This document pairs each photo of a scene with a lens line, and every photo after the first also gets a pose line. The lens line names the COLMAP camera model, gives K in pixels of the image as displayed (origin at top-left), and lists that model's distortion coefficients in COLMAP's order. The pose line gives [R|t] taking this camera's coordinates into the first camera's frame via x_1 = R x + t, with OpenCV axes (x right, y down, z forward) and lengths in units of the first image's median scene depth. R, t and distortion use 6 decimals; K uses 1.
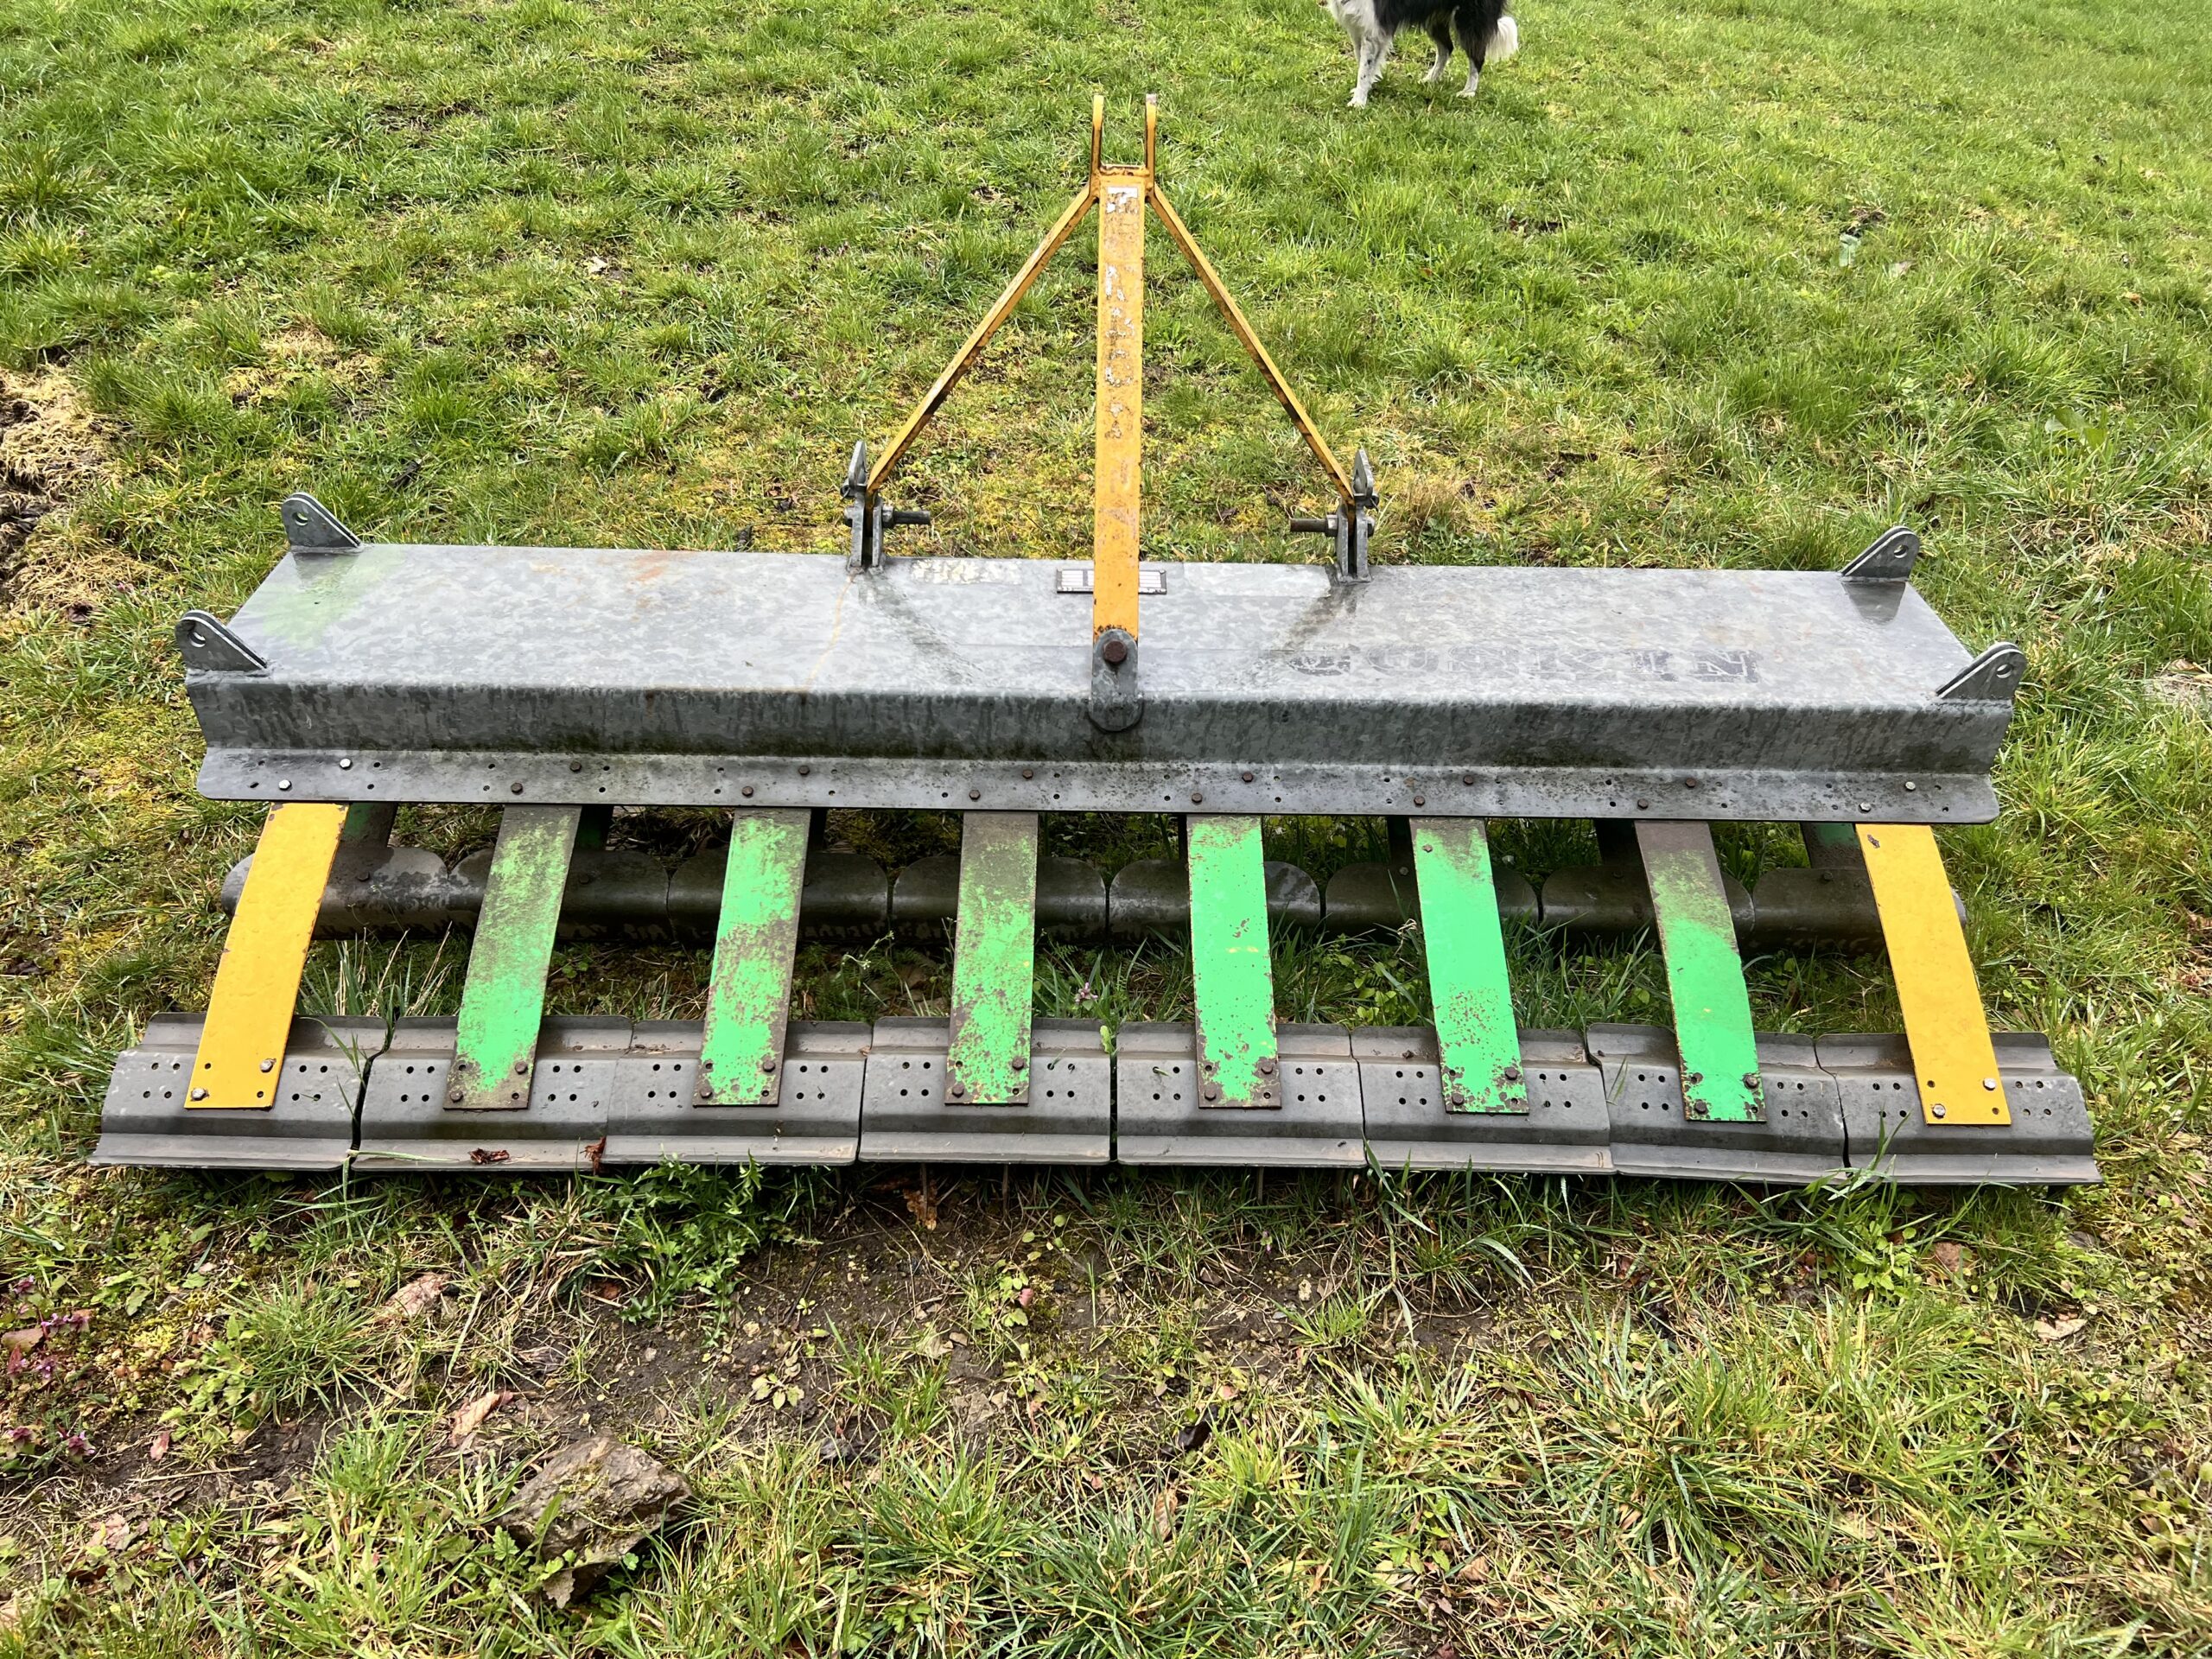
lens RADIAL K [[1662.4, 0, 1116.4], [0, 1662.4, 826.5], [0, 0, 1]] dist [0.058228, -0.064247]
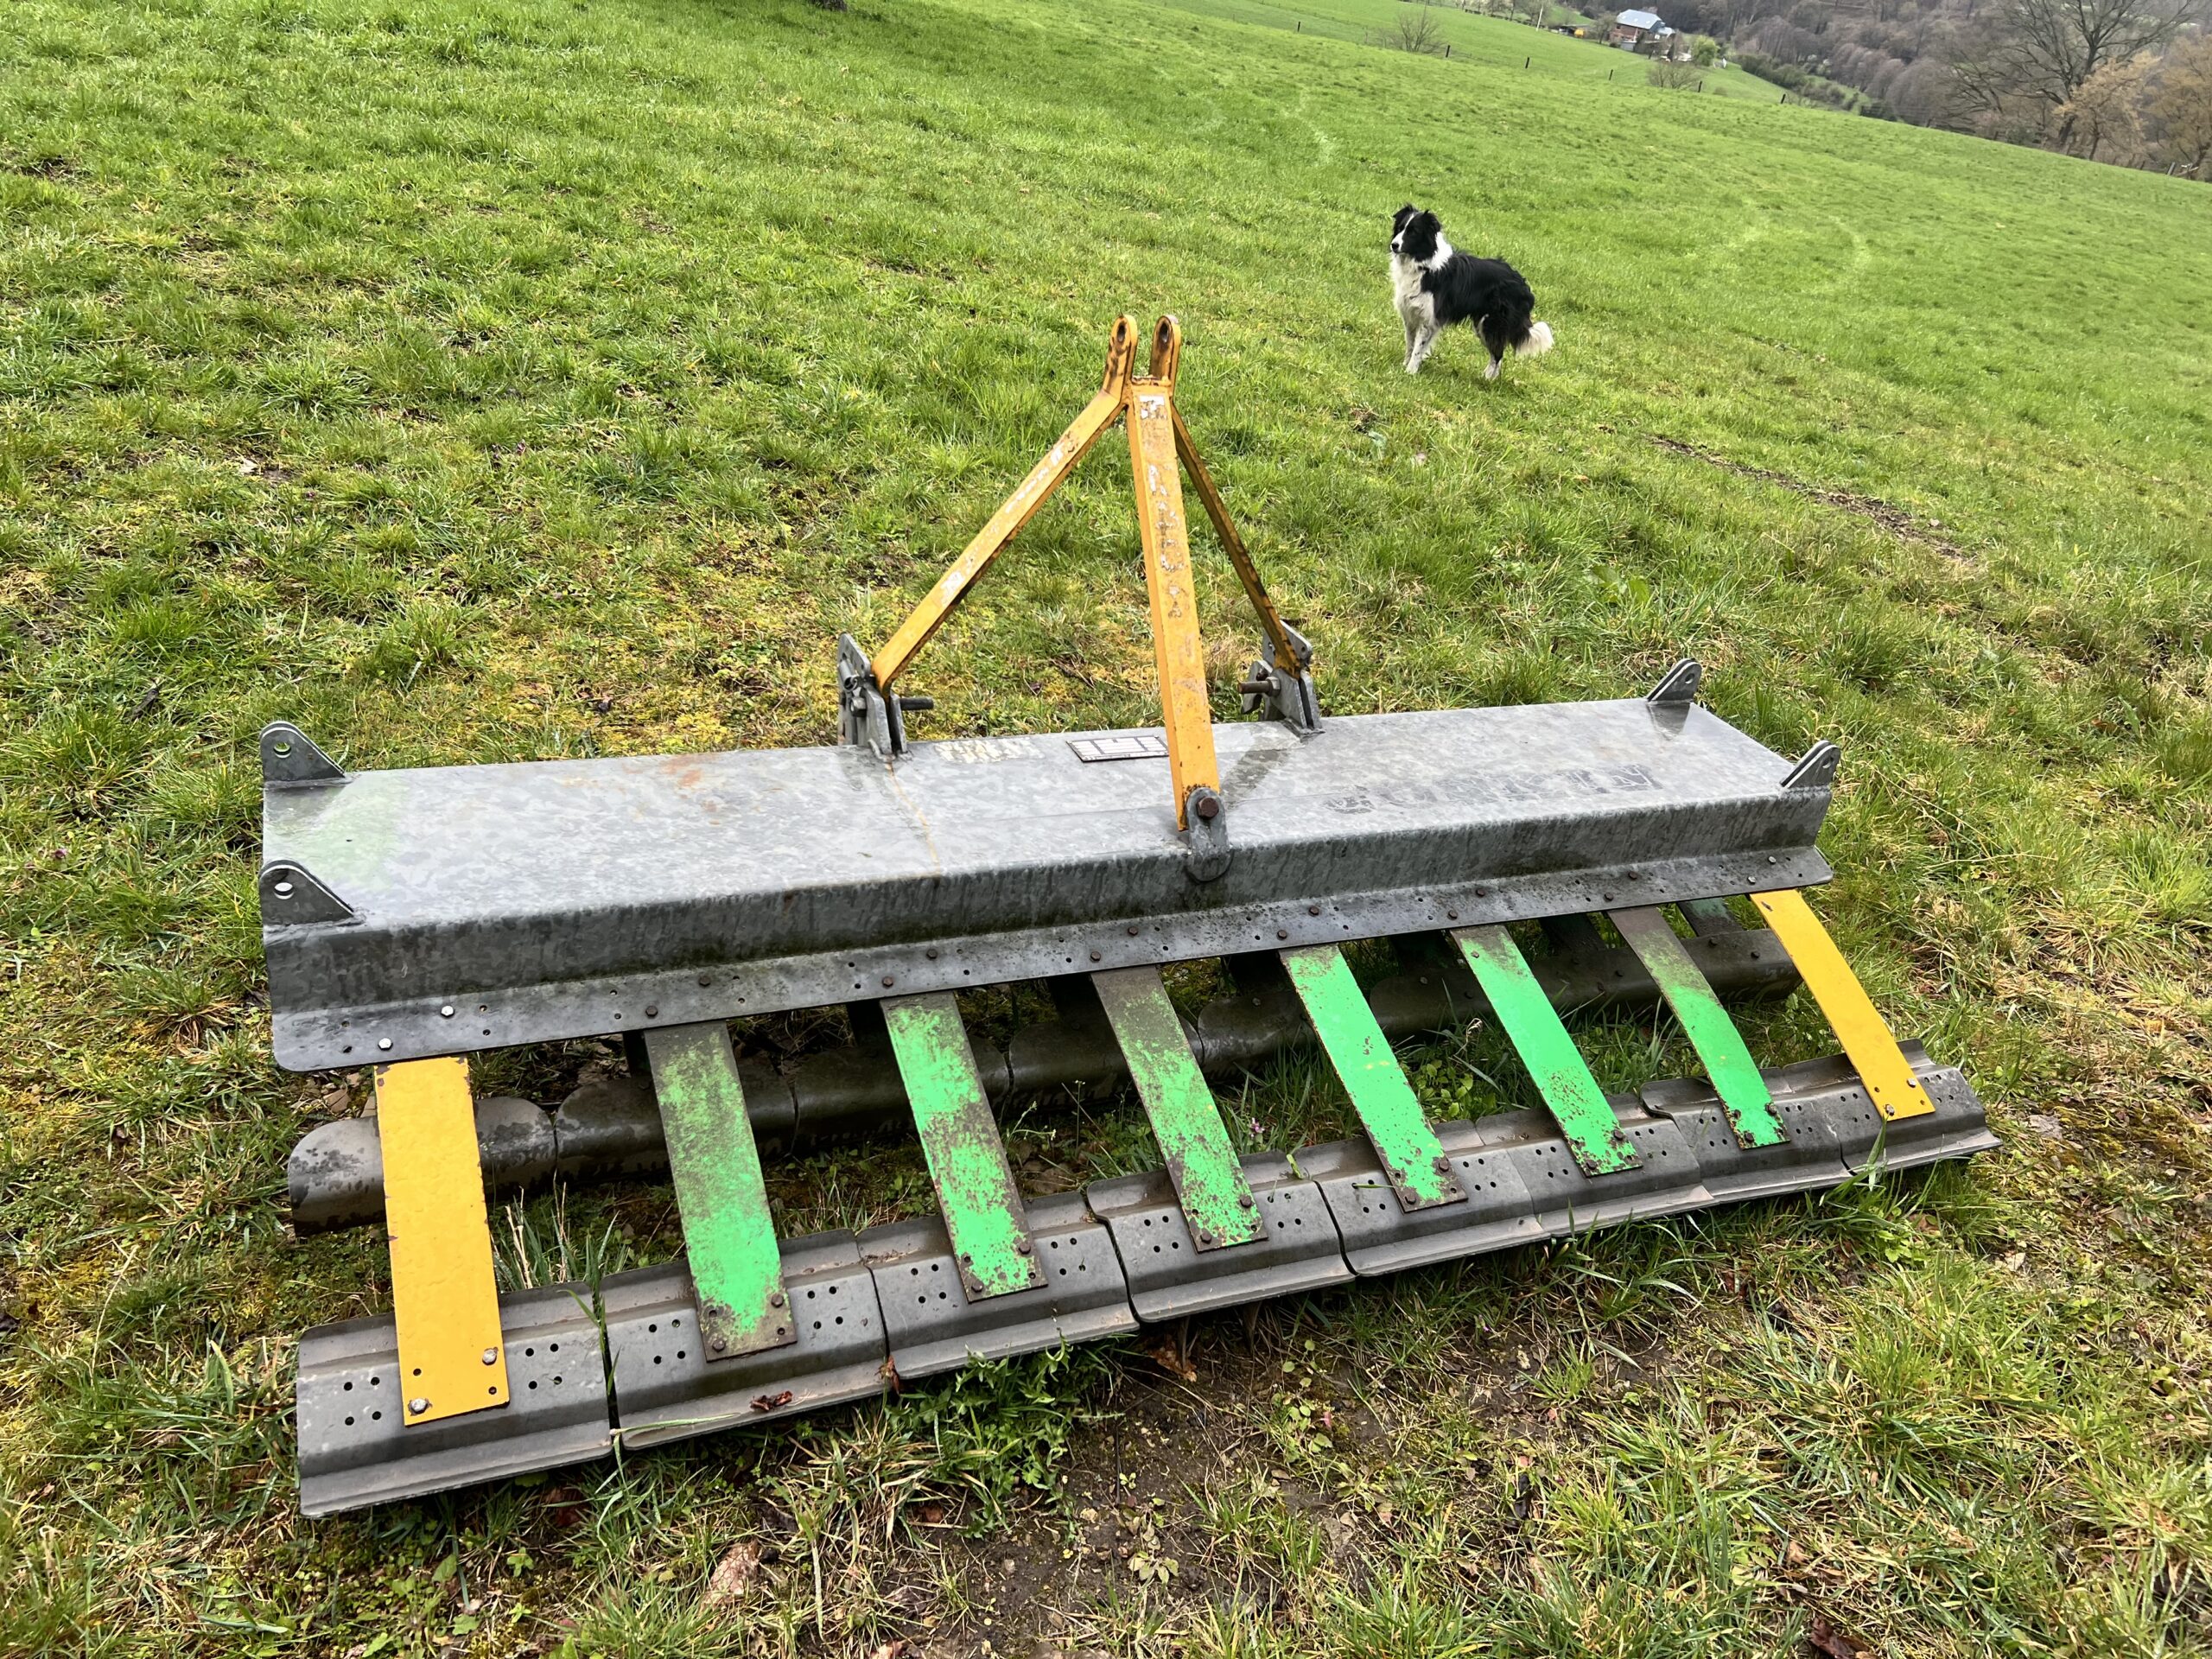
lens RADIAL K [[1662.4, 0, 1098.8], [0, 1662.4, 809.6], [0, 0, 1]] dist [0.058228, -0.064247]
pose [[0.920070, -0.090285, 0.381207, -0.480269], [0.132934, 0.987298, -0.087014, -0.019964], [-0.368509, 0.130734, 0.920386, 0.033199]]
